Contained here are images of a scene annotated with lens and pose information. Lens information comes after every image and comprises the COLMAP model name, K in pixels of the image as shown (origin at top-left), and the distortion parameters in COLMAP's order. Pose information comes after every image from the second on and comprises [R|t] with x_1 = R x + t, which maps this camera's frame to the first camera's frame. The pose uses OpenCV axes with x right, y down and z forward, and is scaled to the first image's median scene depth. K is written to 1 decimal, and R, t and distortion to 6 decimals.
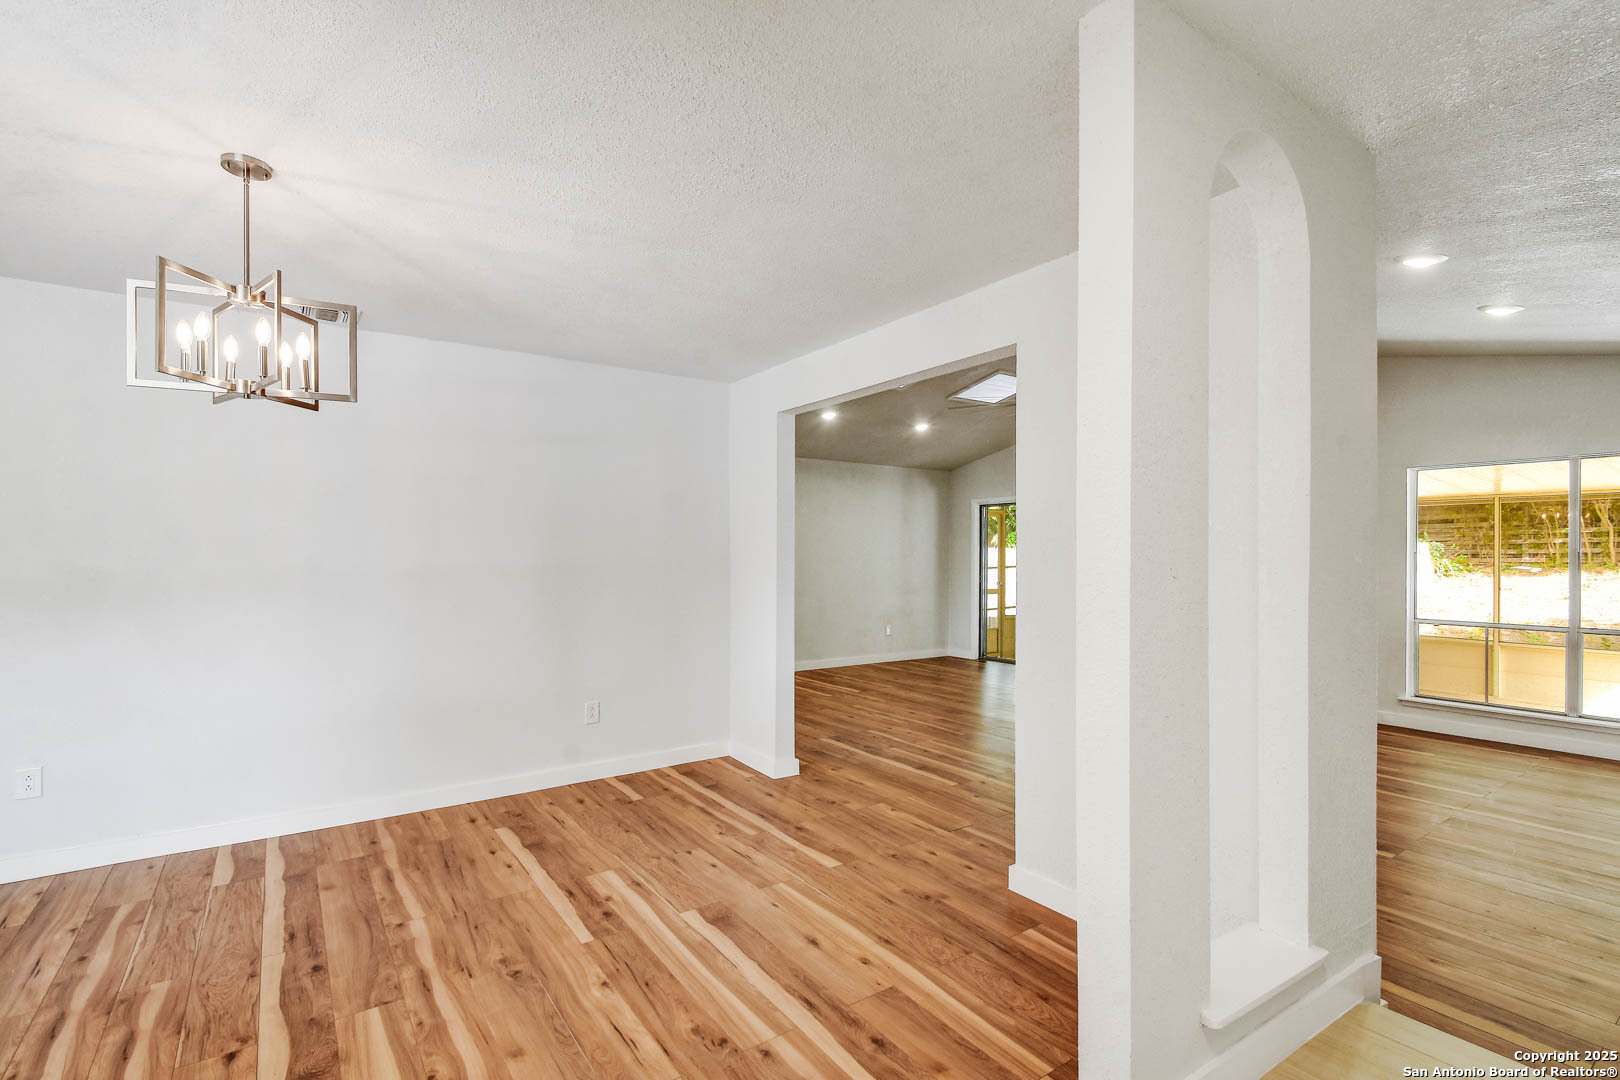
lens RADIAL K [[747.6, 0, 805.4], [0, 747.6, 558.8], [0, 0, 1]] dist [0.034360, -0.021769]
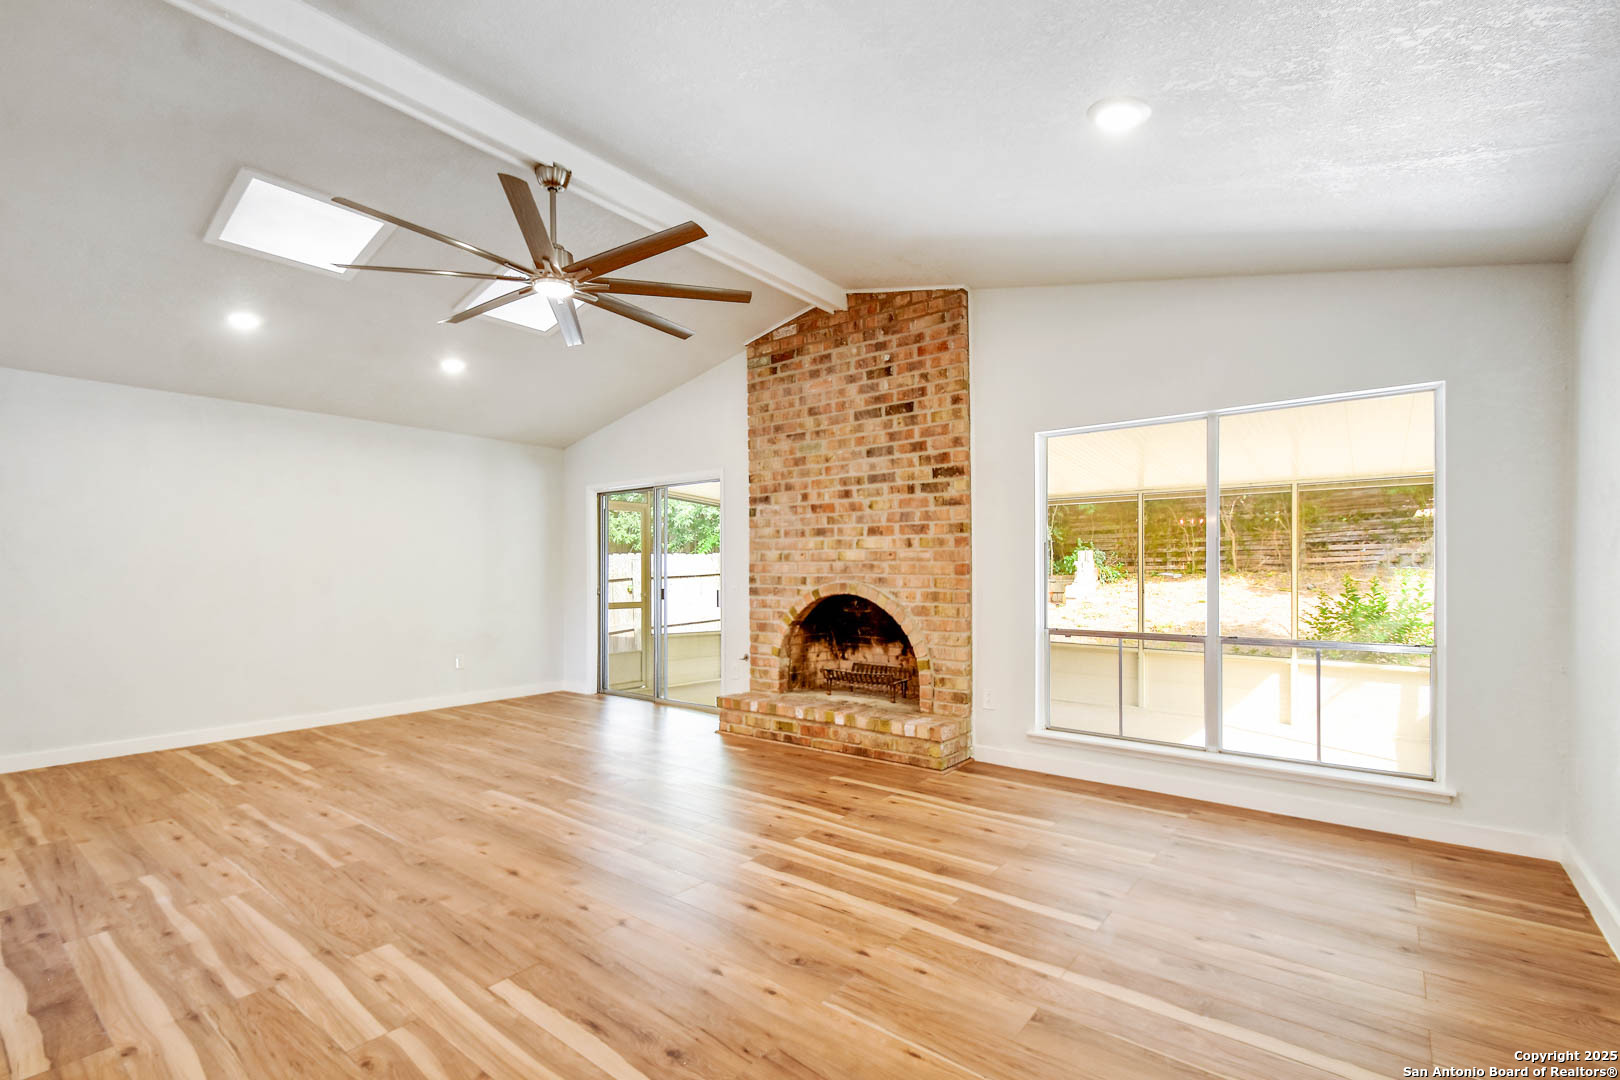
lens RADIAL K [[726.2, 0, 806.1], [0, 726.2, 575.2], [0, 0, 1]] dist [0.001575, -0.001221]
pose [[0.957487, -0.006569, 0.288401, 0.628702], [0.006869, 0.999976, -0.000028, 0.039921], [-0.288394, 0.002008, 0.957510, 0.634827]]
